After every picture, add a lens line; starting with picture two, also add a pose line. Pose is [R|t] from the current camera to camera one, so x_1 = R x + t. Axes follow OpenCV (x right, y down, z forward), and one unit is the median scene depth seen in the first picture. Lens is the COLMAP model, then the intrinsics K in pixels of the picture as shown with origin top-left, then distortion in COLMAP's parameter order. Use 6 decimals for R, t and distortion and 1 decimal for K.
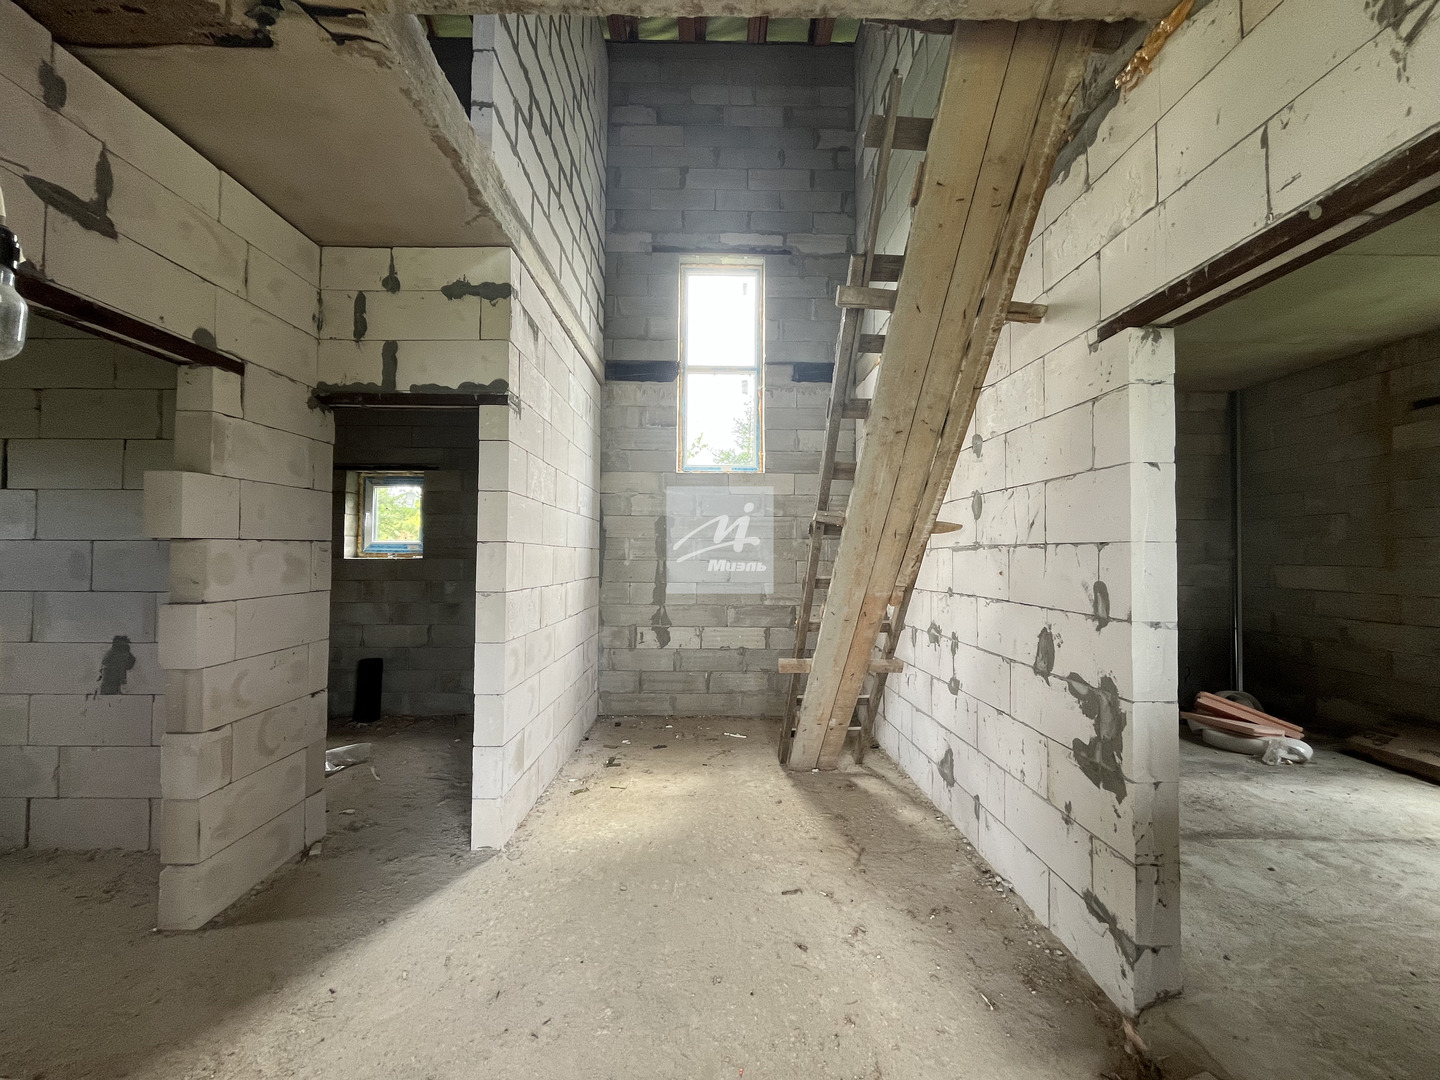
lens RADIAL K [[587.6, 0, 718.0], [0, 587.6, 540.0], [0, 0, 1]] dist [-0.002954, 0.000059]
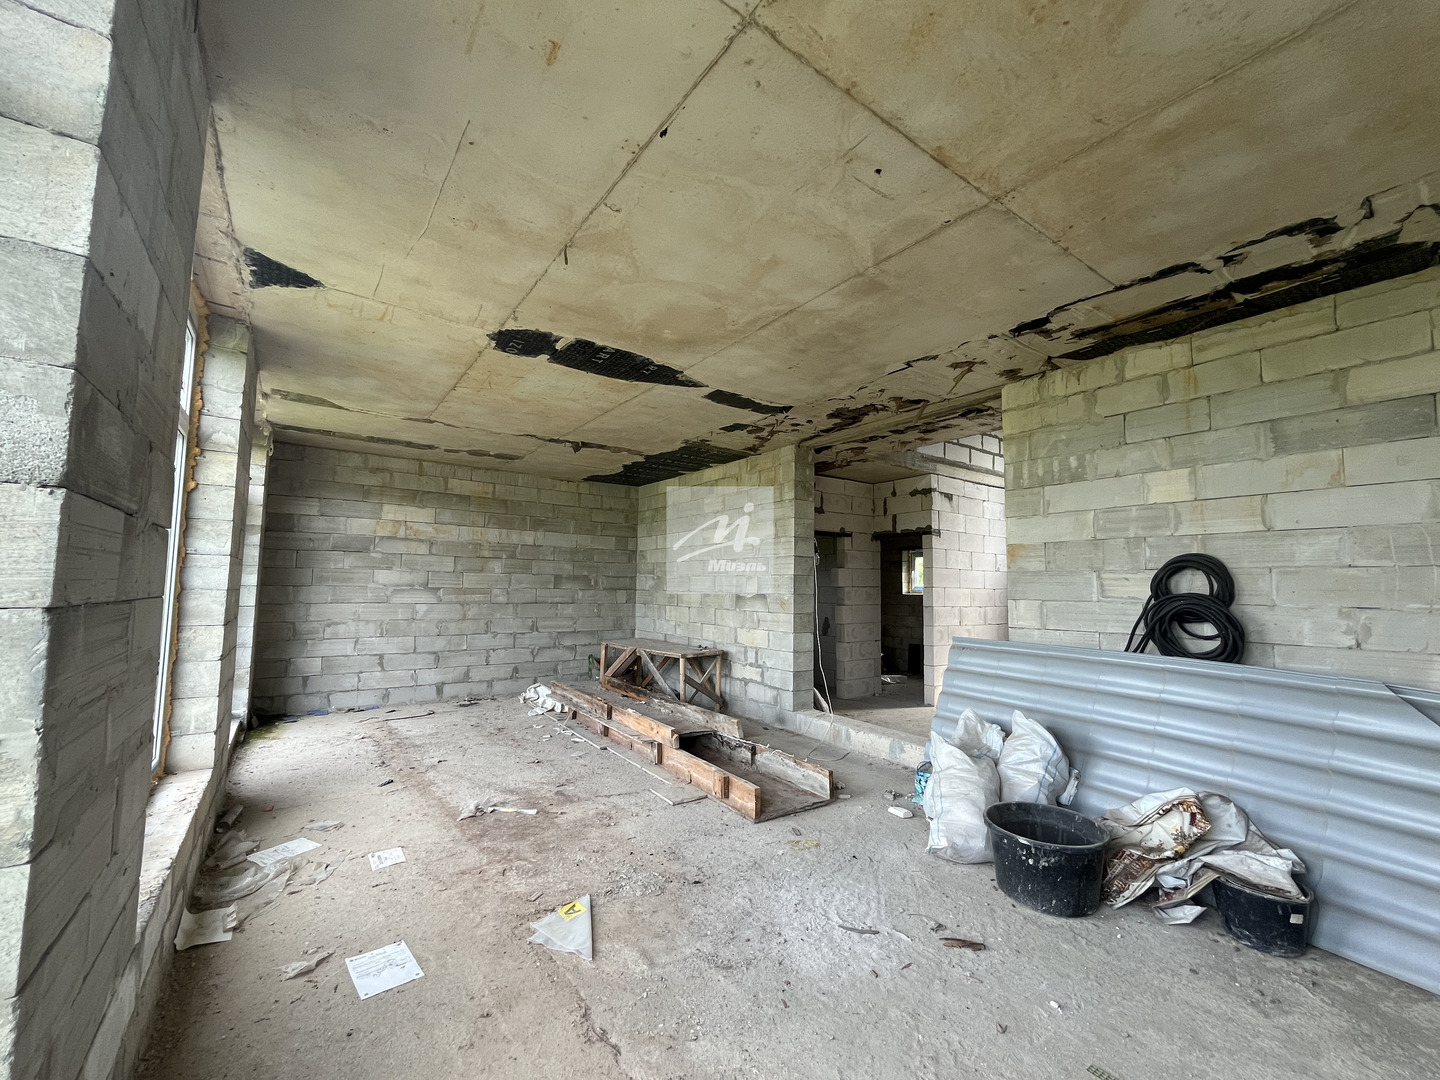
lens RADIAL K [[587.6, 0, 718.2], [0, 587.6, 540.4], [0, 0, 1]] dist [-0.002954, 0.000059]
pose [[0.570579, -0.064541, -0.818703, 1.229420], [0.011195, 0.997426, -0.070828, -0.029262], [0.821166, 0.031247, 0.569833, -1.259332]]
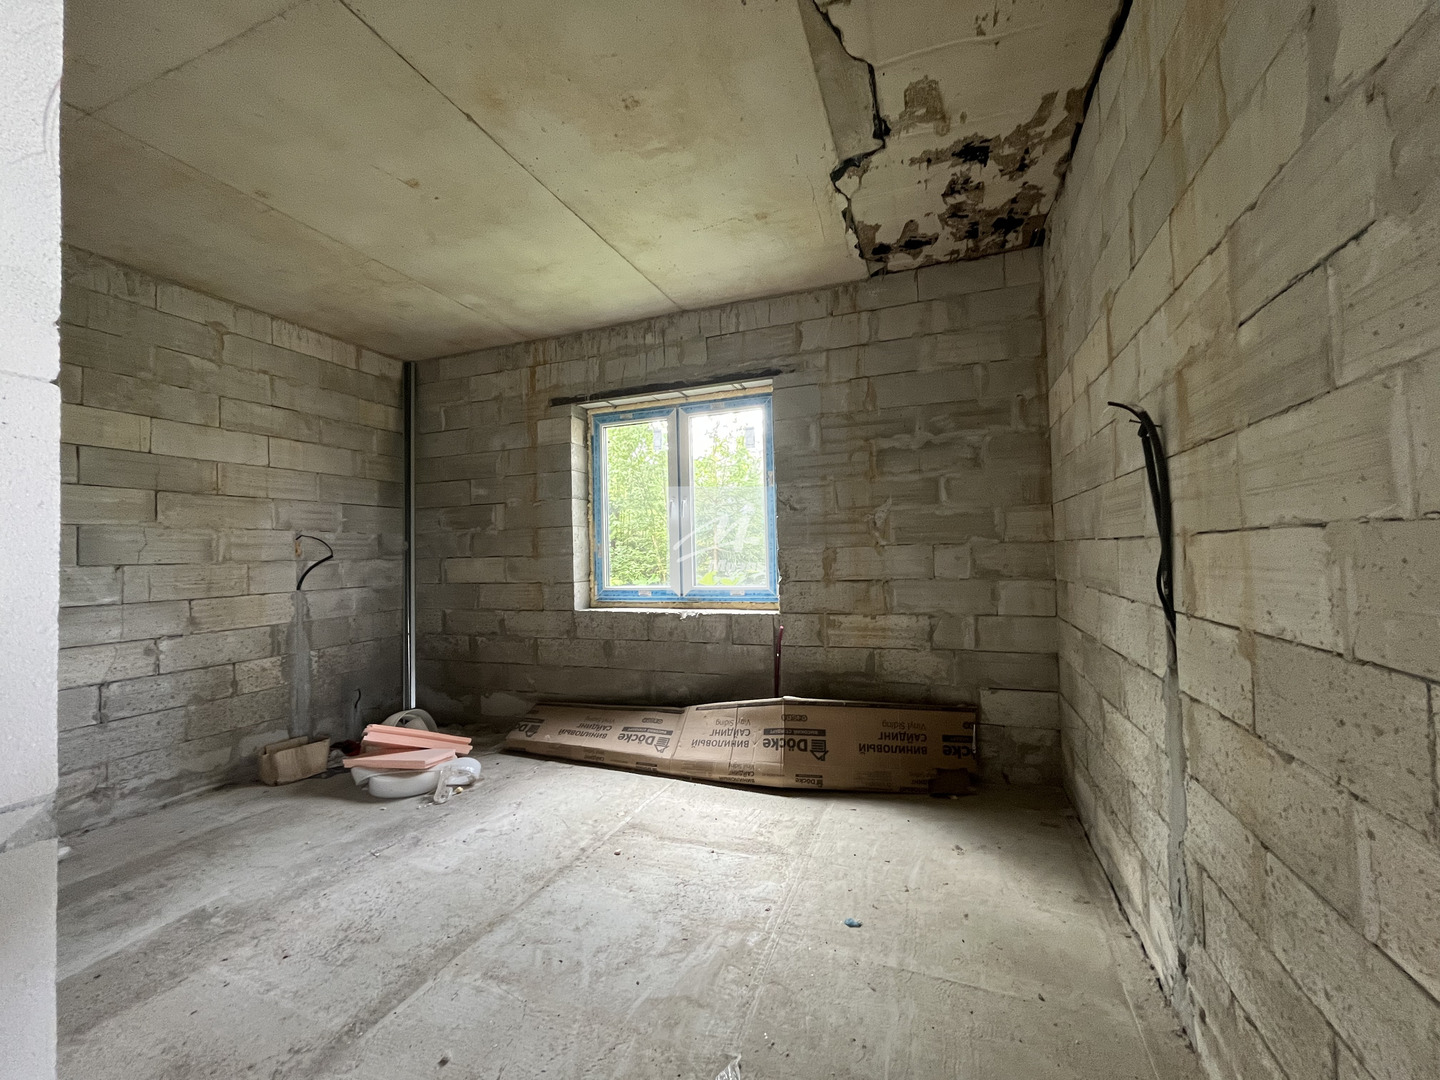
lens RADIAL K [[587.6, 0, 720.5], [0, 587.6, 537.3], [0, 0, 1]] dist [-0.002954, 0.000059]
pose [[0.362578, 0.008853, 0.931911, 0.428171], [0.003400, 0.999936, -0.010822, 0.036017], [-0.931947, 0.007092, 0.362525, 0.455811]]
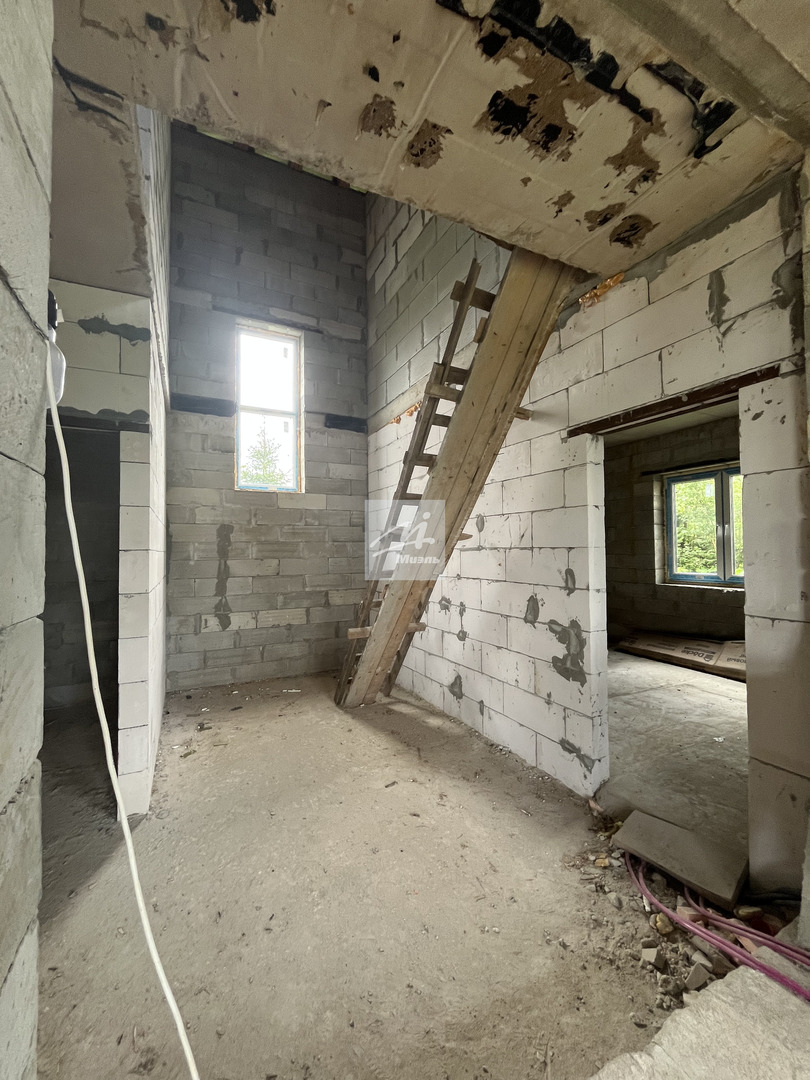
lens RADIAL K [[440.7, 0, 405.0], [0, 440.7, 539.5], [0, 0, 1]] dist [-0.002954, 0.000059]
pose [[0.900312, -0.005151, 0.435214, -0.279360], [0.004239, 0.999986, 0.003065, -0.018040], [-0.435224, -0.000914, 0.900322, -0.011754]]
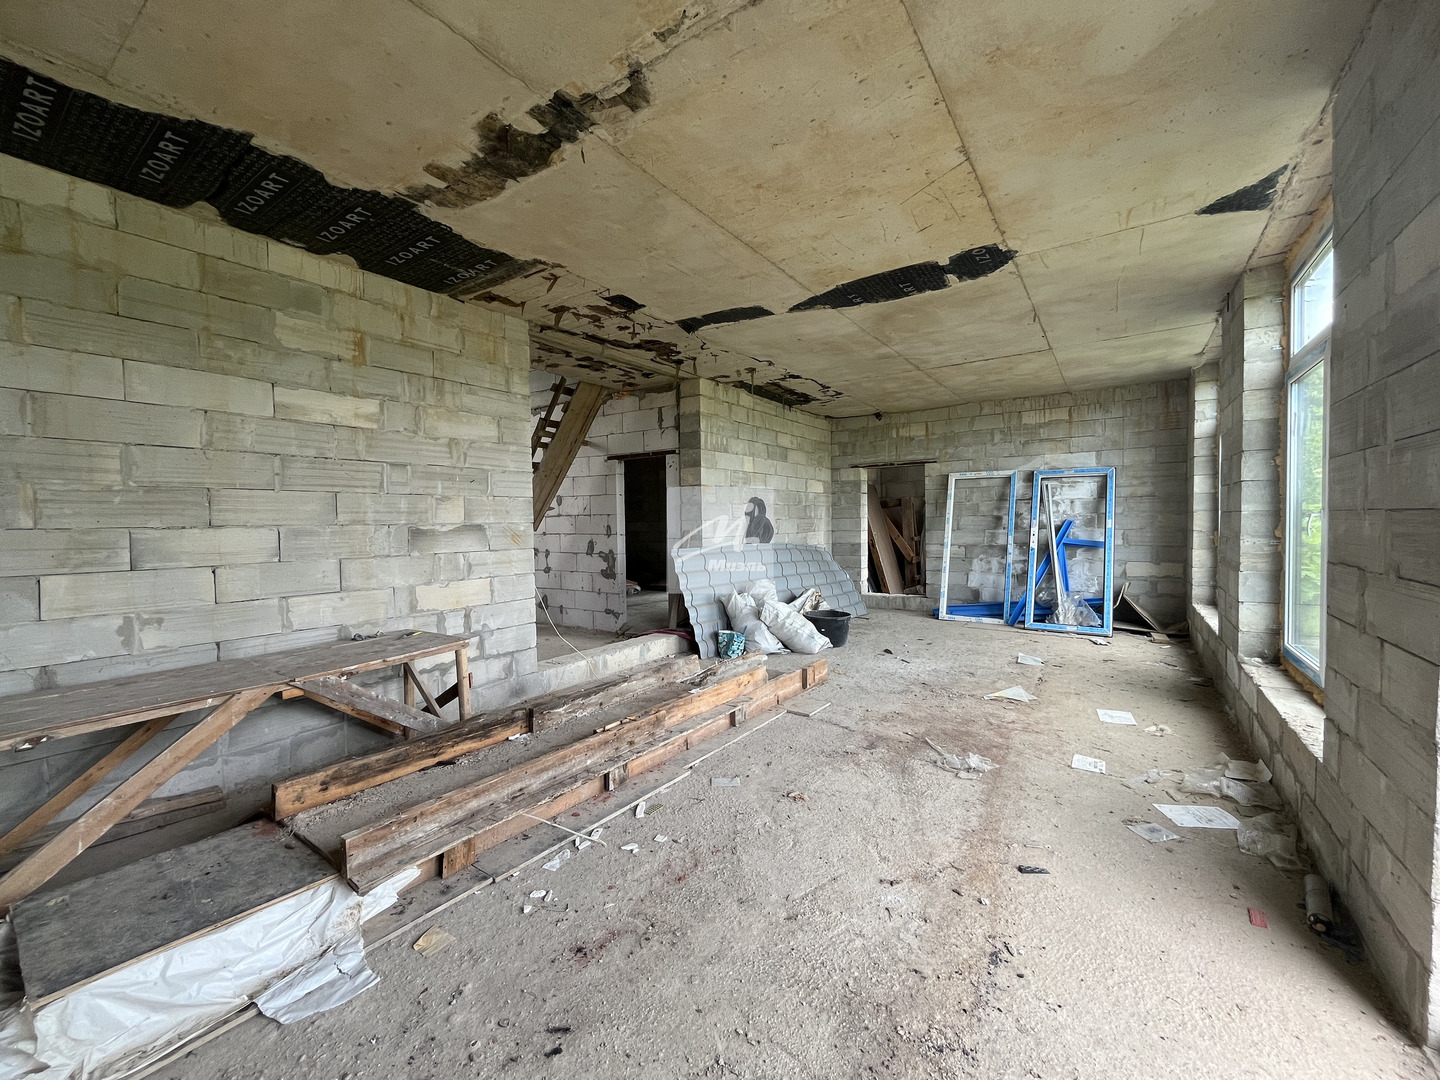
lens RADIAL K [[587.6, 0, 718.4], [0, 587.6, 539.6], [0, 0, 1]] dist [-0.002954, 0.000059]
pose [[0.576873, -0.041458, 0.815781, -1.365033], [-0.003008, 0.998597, 0.052876, -0.023837], [-0.816828, -0.032957, 0.575939, -1.180874]]
